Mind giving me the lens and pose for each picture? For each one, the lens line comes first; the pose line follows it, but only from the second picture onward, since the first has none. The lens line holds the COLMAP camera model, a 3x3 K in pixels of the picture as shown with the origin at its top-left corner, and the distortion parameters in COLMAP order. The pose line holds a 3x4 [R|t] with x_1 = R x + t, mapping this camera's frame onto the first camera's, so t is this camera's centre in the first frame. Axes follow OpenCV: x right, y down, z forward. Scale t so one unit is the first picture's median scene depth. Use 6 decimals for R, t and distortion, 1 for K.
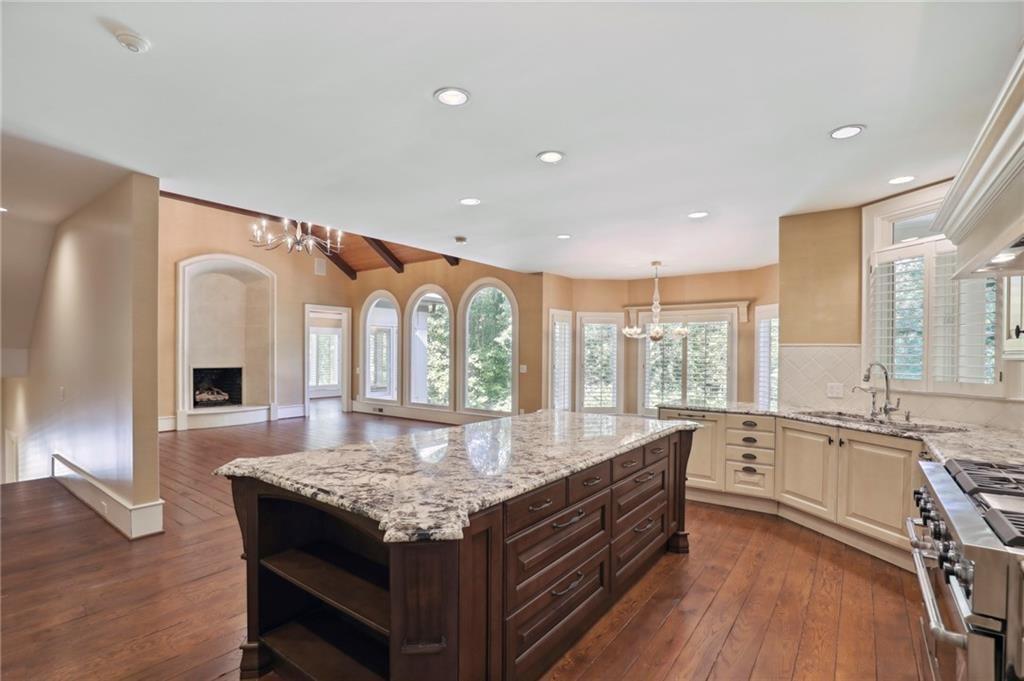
lens RADIAL K [[478.9, 0, 512.7], [0, 478.9, 348.1], [0, 0, 1]] dist [-0.023825, -0.001203]
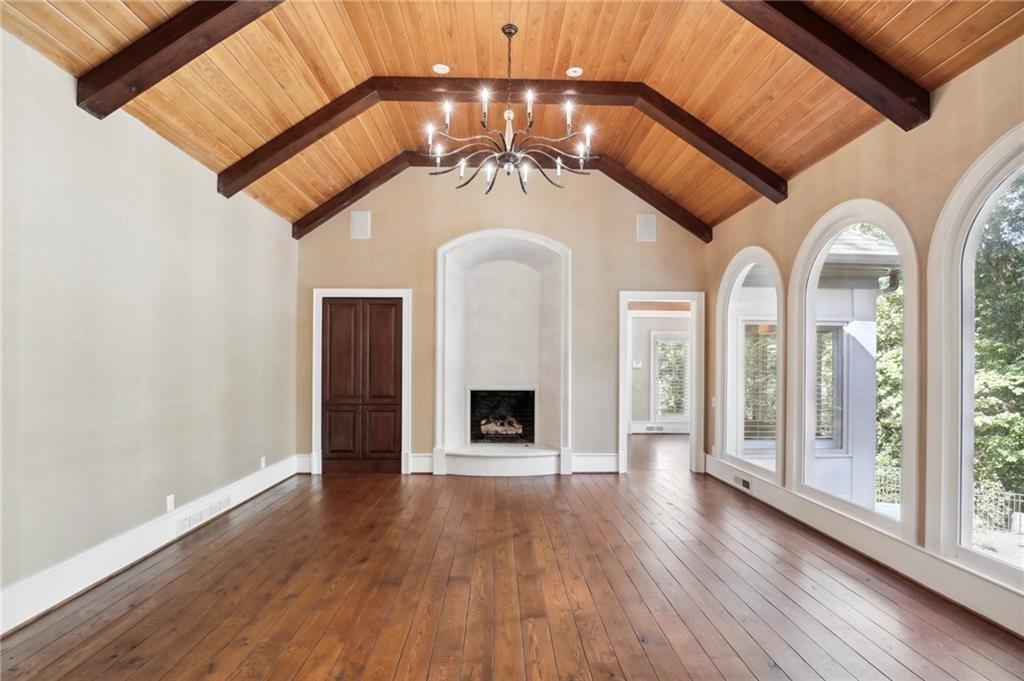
lens RADIAL K [[478.9, 0, 511.2], [0, 478.9, 363.2], [0, 0, 1]] dist [-0.023825, -0.001203]
pose [[0.617199, -0.000782, -0.786807, -0.035791], [0.004697, 0.999985, 0.002690, -0.001491], [0.786793, -0.005356, 0.617194, 0.539364]]
